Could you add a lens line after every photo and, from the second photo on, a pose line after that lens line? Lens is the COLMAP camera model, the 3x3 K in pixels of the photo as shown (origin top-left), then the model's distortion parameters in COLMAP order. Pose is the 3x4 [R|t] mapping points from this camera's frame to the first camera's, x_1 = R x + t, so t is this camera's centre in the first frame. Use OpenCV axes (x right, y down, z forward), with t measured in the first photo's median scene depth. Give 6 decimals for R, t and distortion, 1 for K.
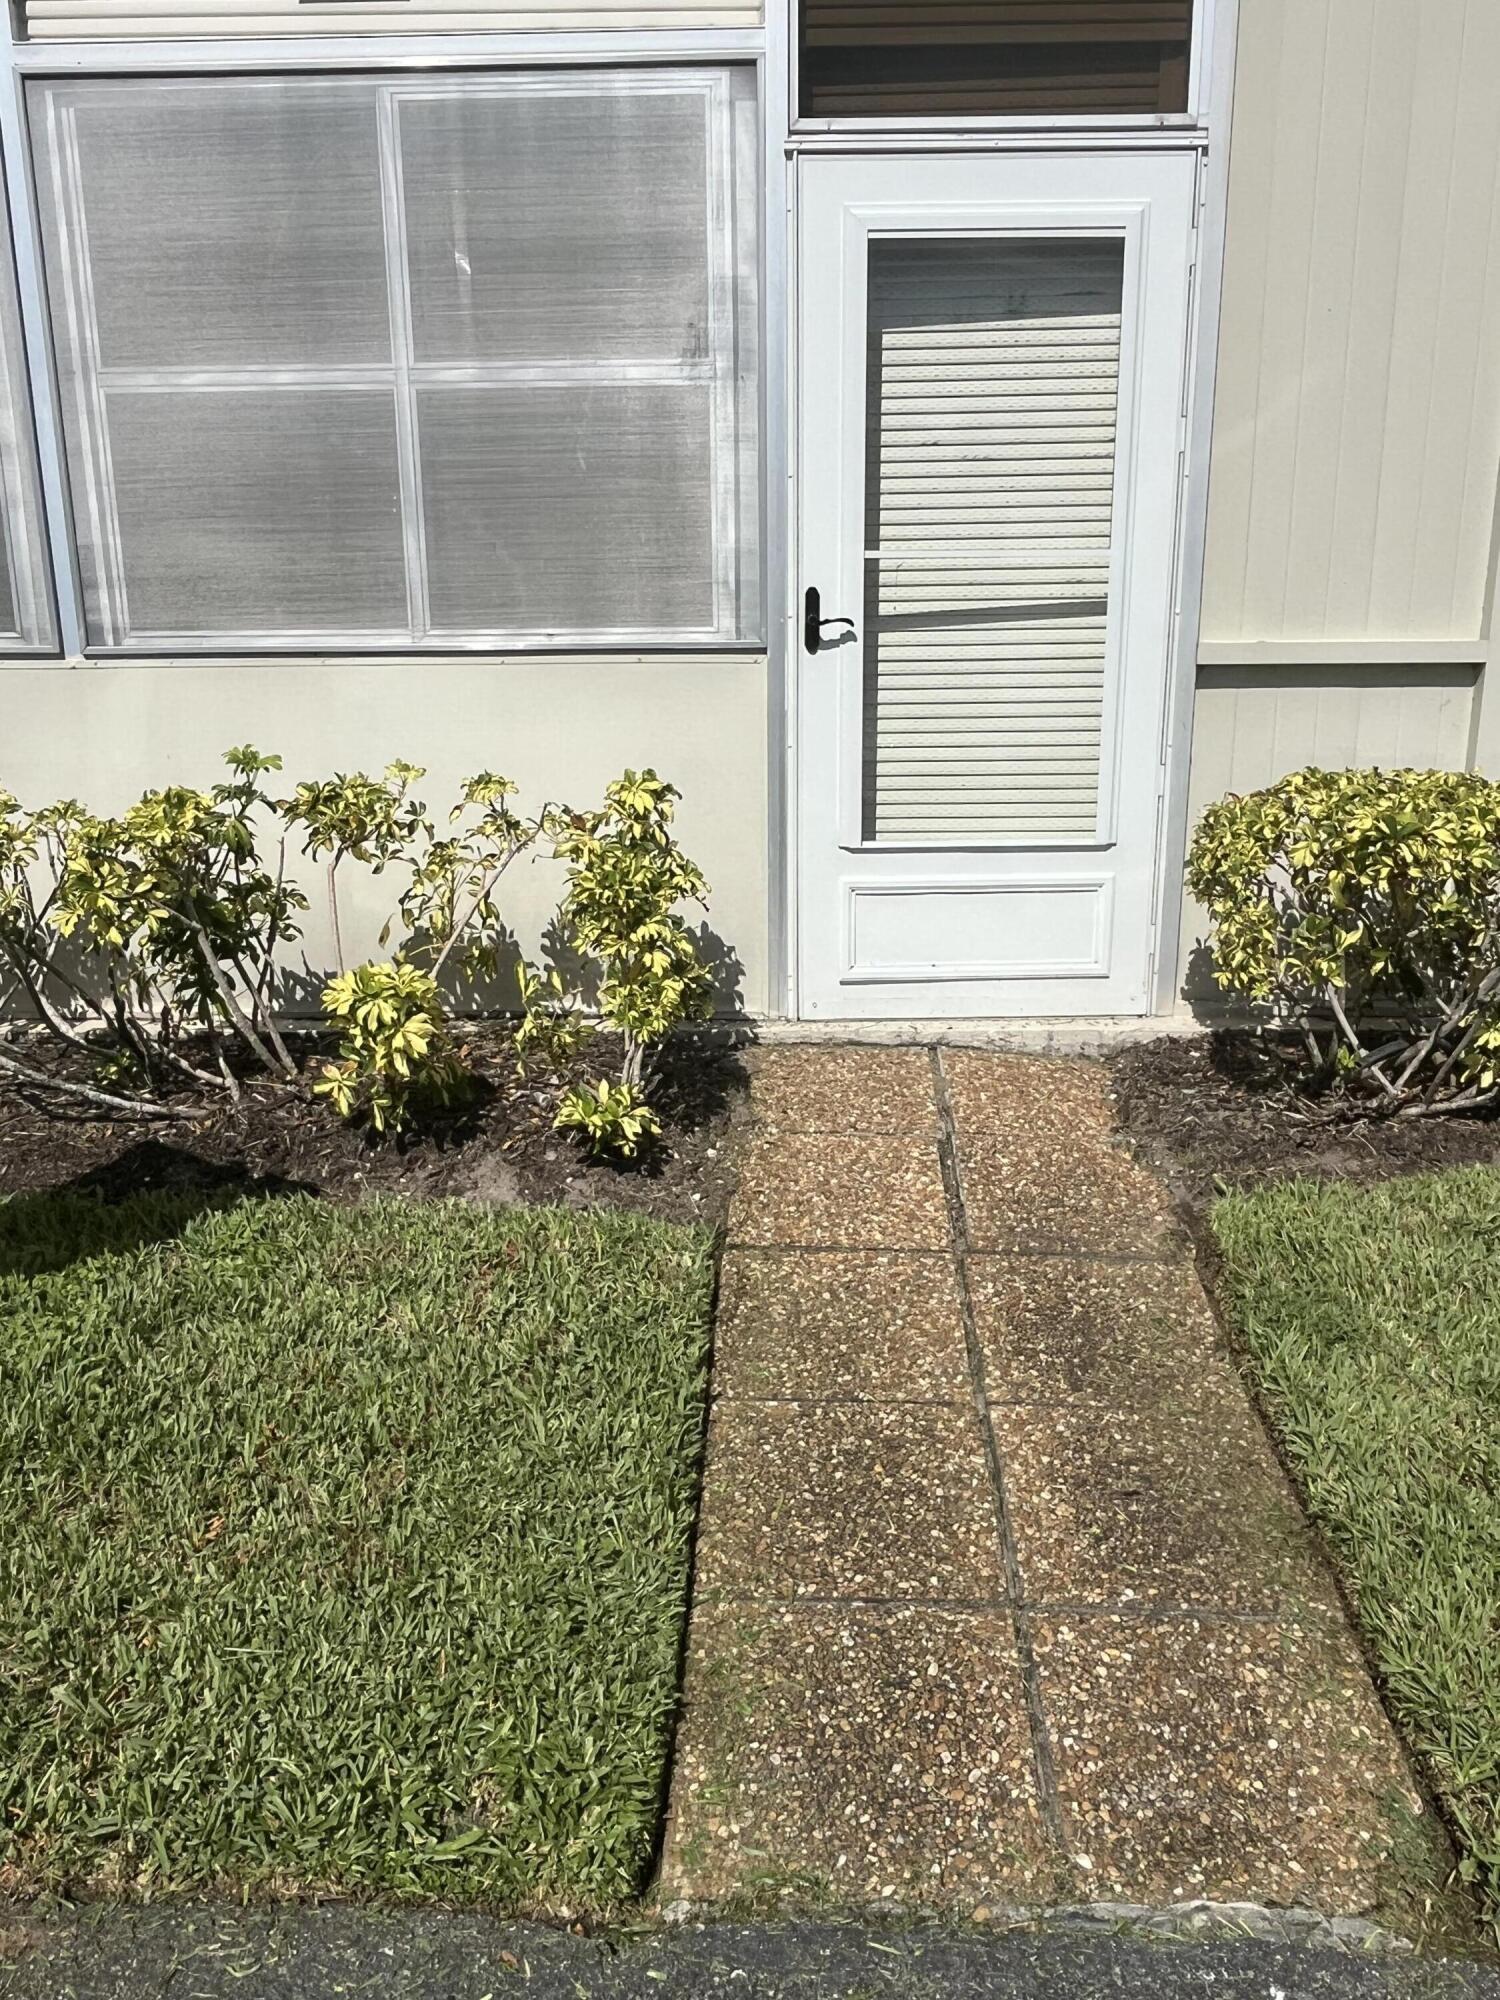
lens RADIAL K [[1471.6, 0, 755.7], [0, 1471.6, 994.7], [0, 0, 1]] dist [0.005635, 0.000436]
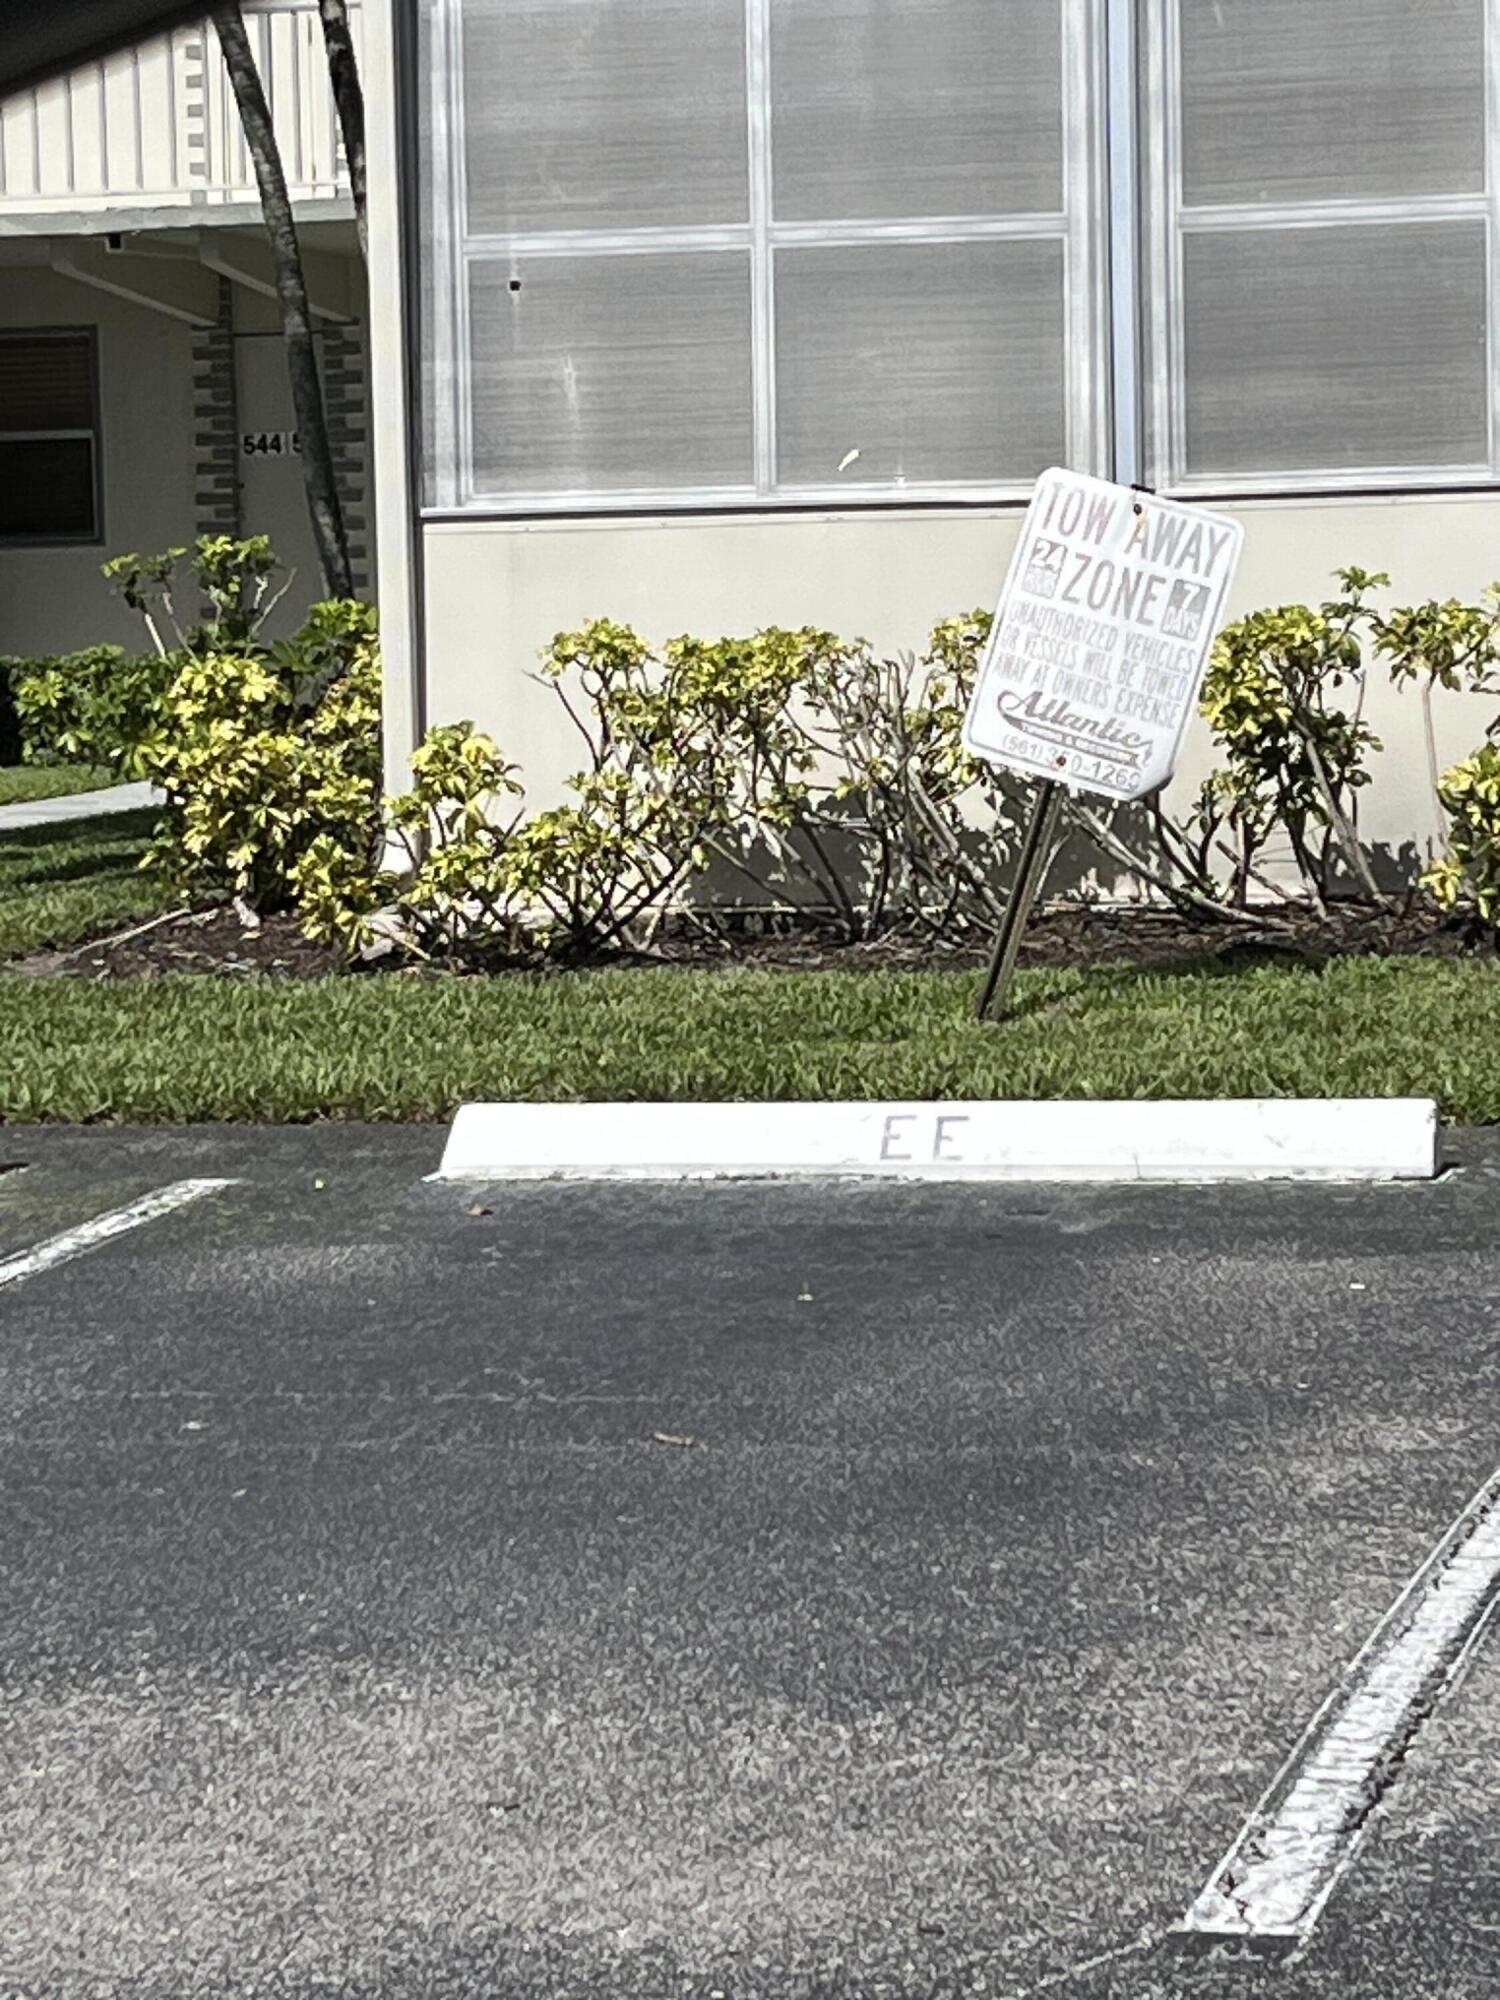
lens RADIAL K [[5812.5, 0, 750.5], [0, 5812.5, 1002.1], [0, 0, 1]] dist [0.204655, 0.000000]
pose [[0.975550, 0.000239, -0.219778, 0.131608], [-0.044842, 0.979180, -0.197980, 0.919398], [0.215155, 0.202995, 0.955249, -2.809214]]
